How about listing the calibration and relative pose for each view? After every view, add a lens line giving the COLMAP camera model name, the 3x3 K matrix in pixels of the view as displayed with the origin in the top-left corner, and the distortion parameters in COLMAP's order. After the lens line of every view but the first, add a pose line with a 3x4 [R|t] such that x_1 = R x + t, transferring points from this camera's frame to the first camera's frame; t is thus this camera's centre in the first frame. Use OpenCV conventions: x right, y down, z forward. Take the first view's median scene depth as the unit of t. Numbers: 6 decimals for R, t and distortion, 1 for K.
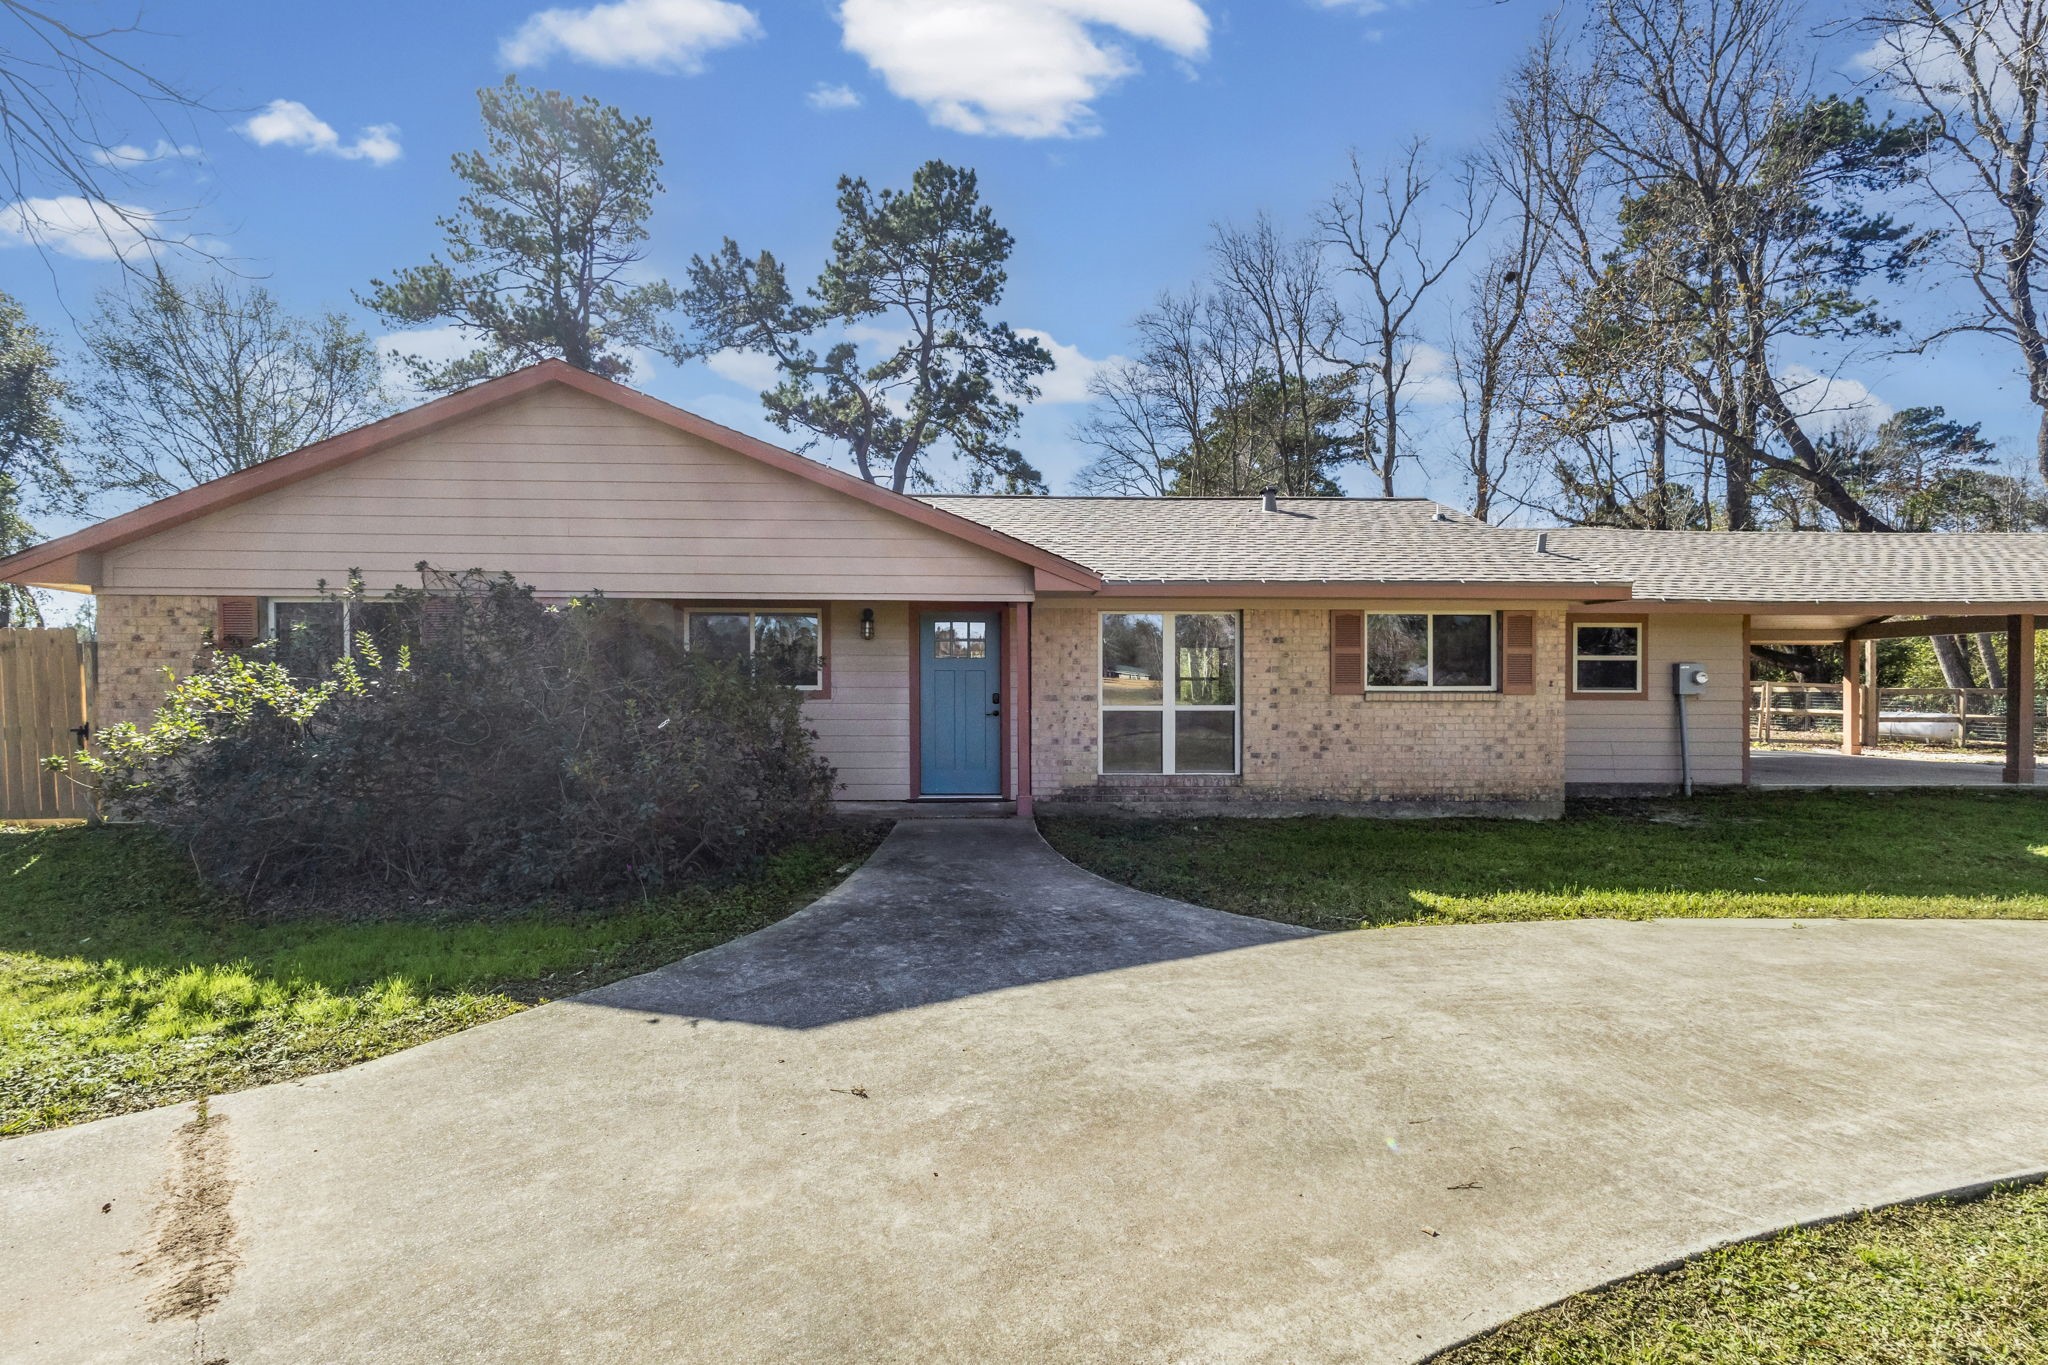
lens RADIAL K [[1003.4, 0, 1016.4], [0, 1003.4, 686.0], [0, 0, 1]] dist [0.000615, 0.000923]
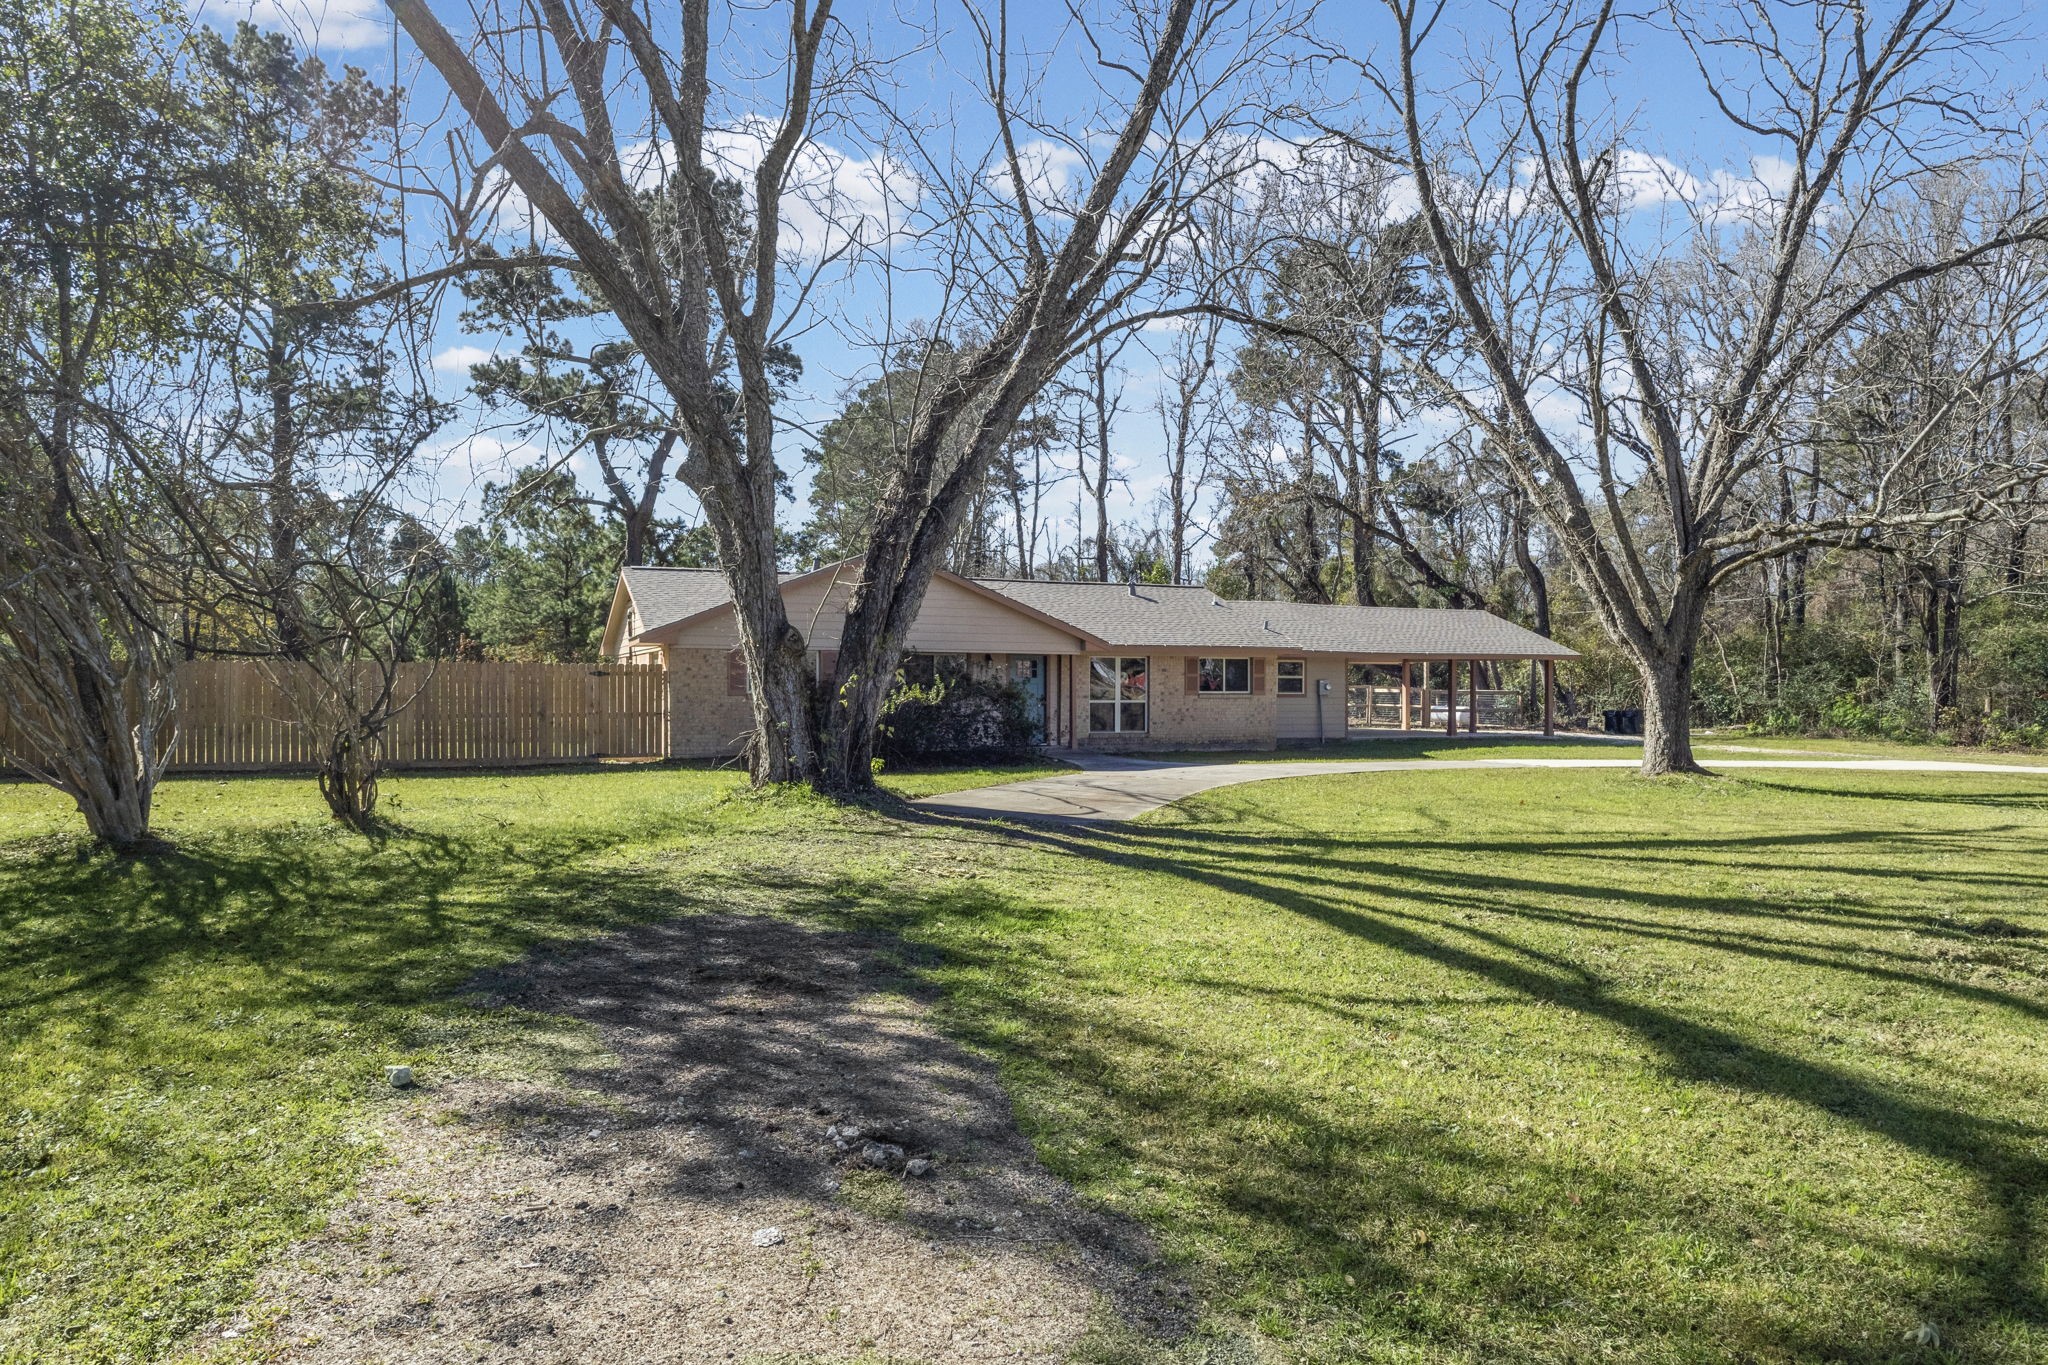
lens RADIAL K [[1775.1, 0, 1024.0], [0, 1775.1, 682.5], [0, 0, 1]] dist [0.095941, 0.001953]
pose [[0.916750, -0.000553, 0.399461, -0.478899], [-0.000532, 0.999996, 0.002605, -0.009253], [-0.399461, -0.002601, 0.916746, -0.744467]]
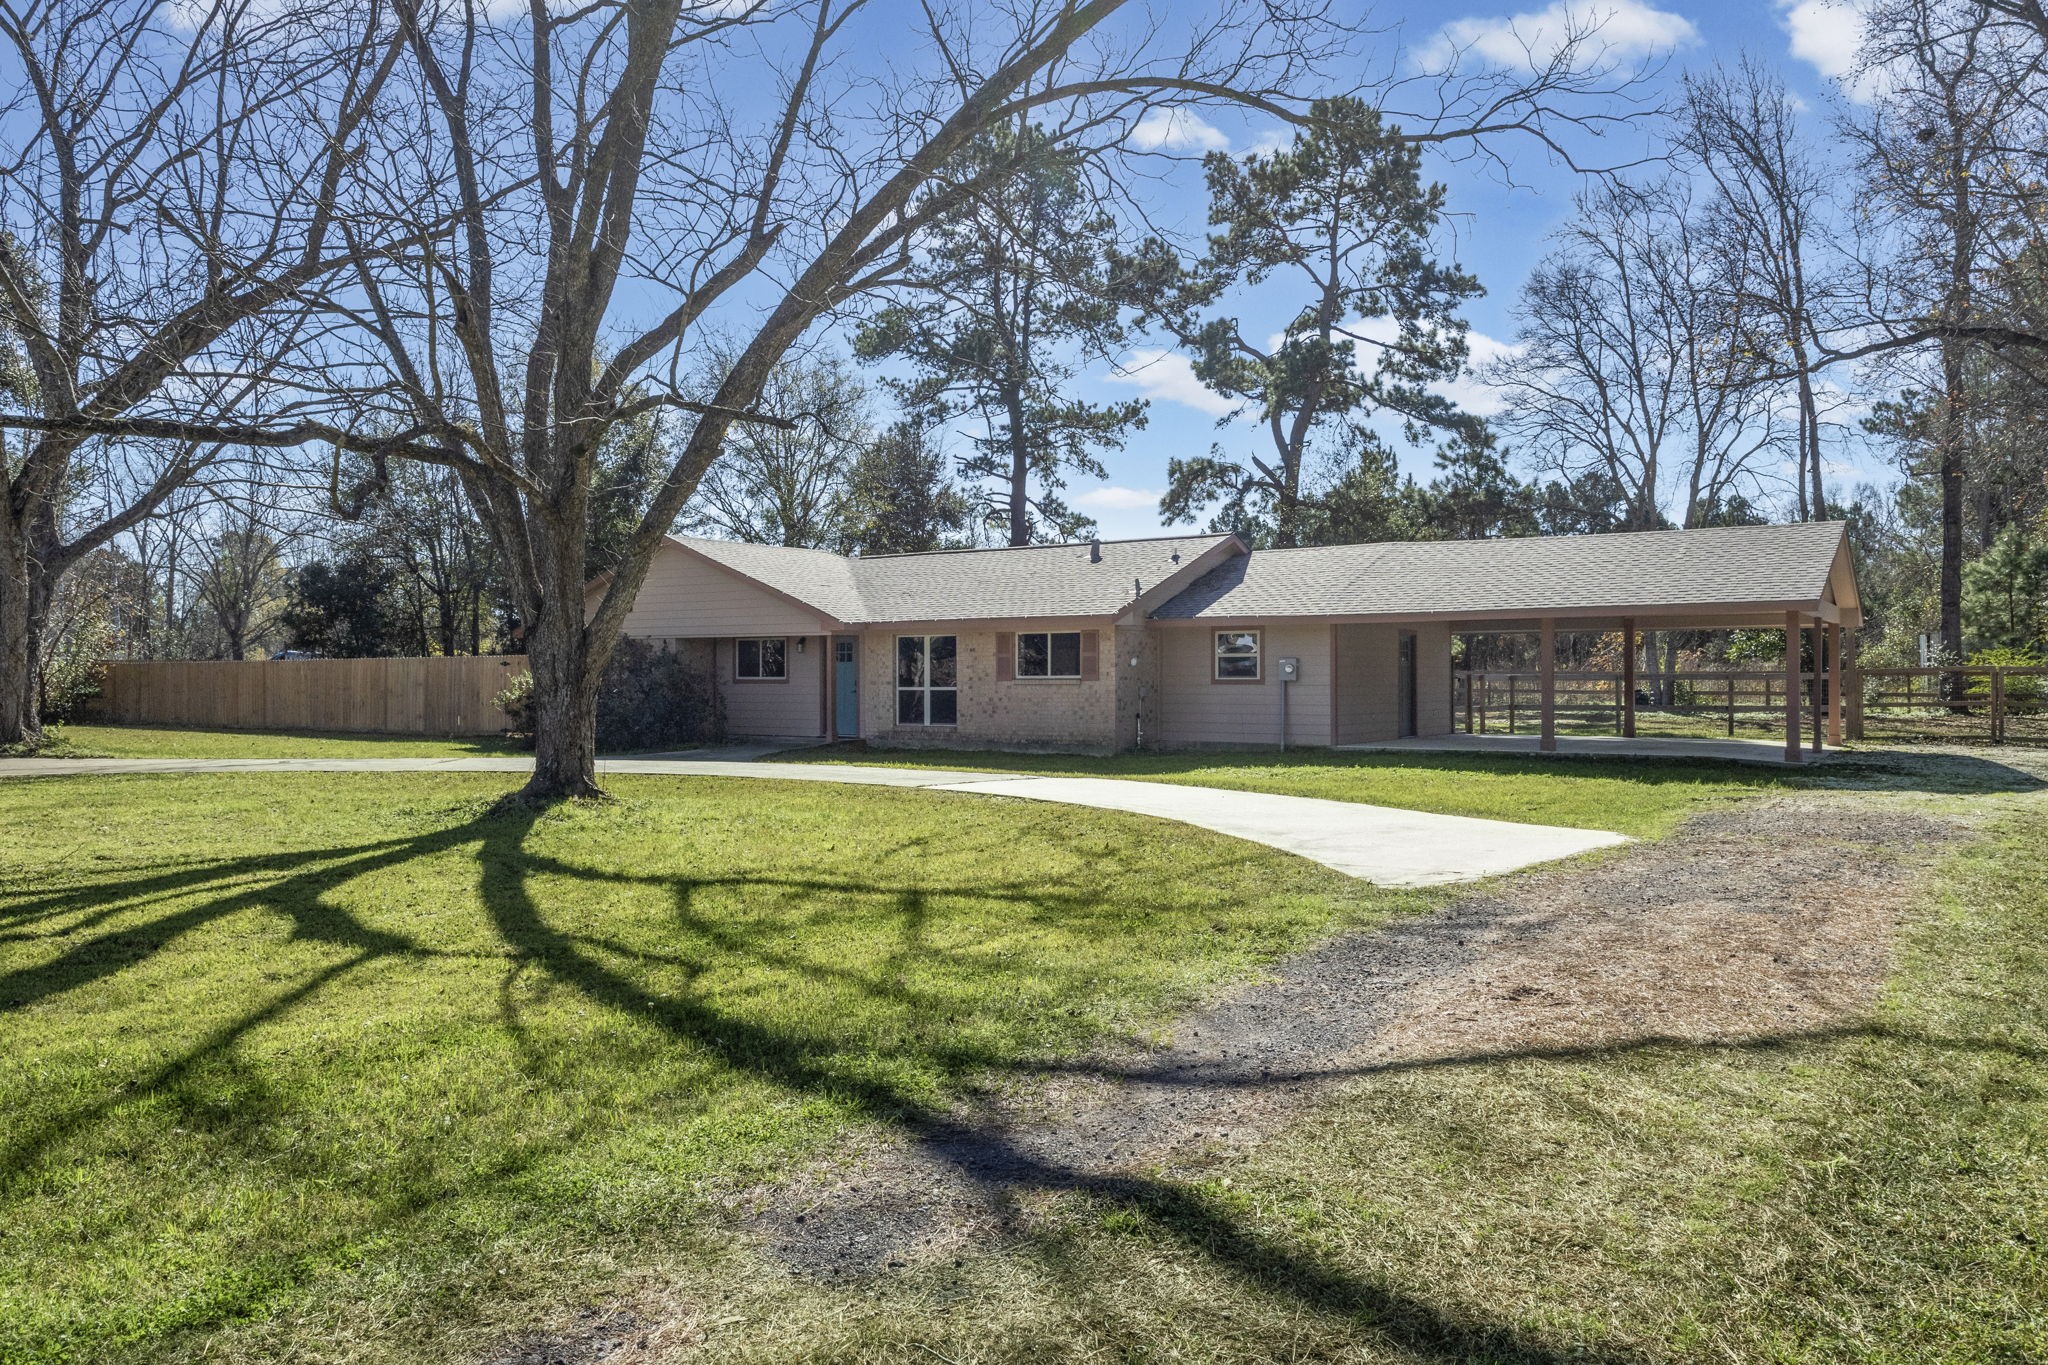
lens RADIAL K [[1775.1, 0, 1024.0], [0, 1775.1, 682.5], [0, 0, 1]] dist [0.095941, 0.001953]
pose [[0.776458, -0.003383, -0.630160, 0.706629], [0.006309, 0.999977, 0.002406, 0.001333], [0.630138, -0.005844, 0.776461, -0.421367]]
